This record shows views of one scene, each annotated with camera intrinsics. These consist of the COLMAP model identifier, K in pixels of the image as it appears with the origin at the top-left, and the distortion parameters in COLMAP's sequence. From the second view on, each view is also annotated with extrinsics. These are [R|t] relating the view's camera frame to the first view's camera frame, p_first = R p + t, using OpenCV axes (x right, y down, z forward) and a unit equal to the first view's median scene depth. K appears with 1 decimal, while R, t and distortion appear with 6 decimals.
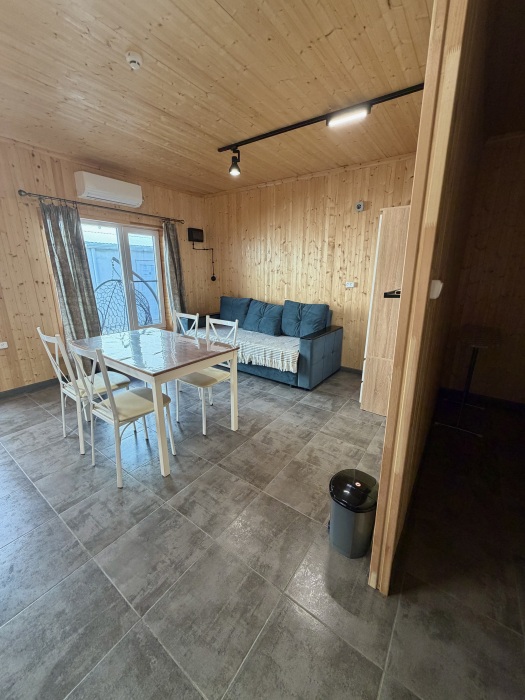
lens RADIAL K [[280.1, 0, 260.9], [0, 280.1, 347.2], [0, 0, 1]] dist [-0.000590, 0.000033]
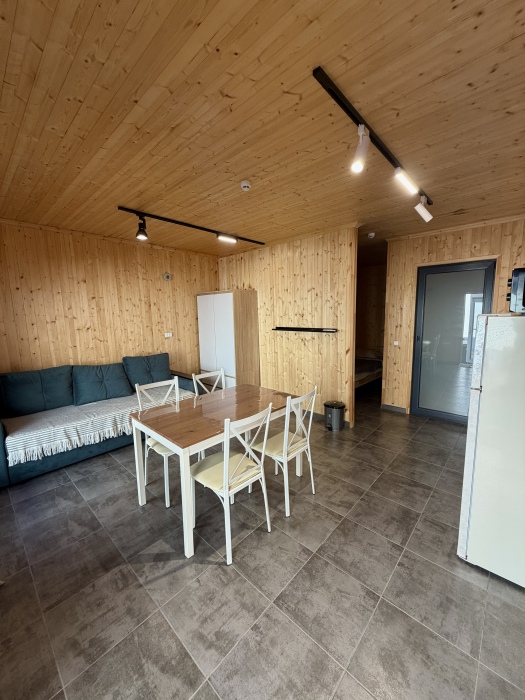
lens RADIAL K [[280.1, 0, 260.9], [0, 280.1, 347.2], [0, 0, 1]] dist [-0.000590, 0.000033]
pose [[0.119846, -0.137382, 0.983241, -1.020221], [0.278232, 0.955339, 0.099570, -0.210073], [-0.953008, 0.261636, 0.152718, 0.502837]]
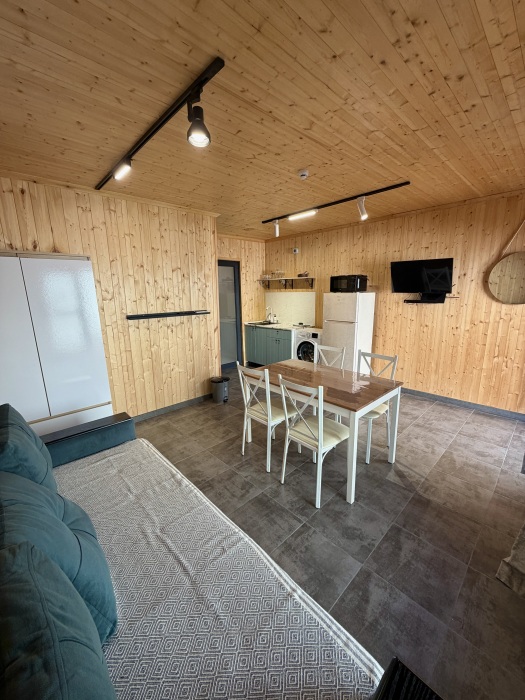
lens RADIAL K [[278.0, 0, 260.9], [0, 278.0, 349.8], [0, 0, 1]] dist [-0.001641, -0.000044]
pose [[-0.983134, -0.036307, 0.179245, -0.272613], [0.050975, 0.886855, 0.459227, -0.482127], [-0.175638, 0.460619, -0.870047, 1.491610]]
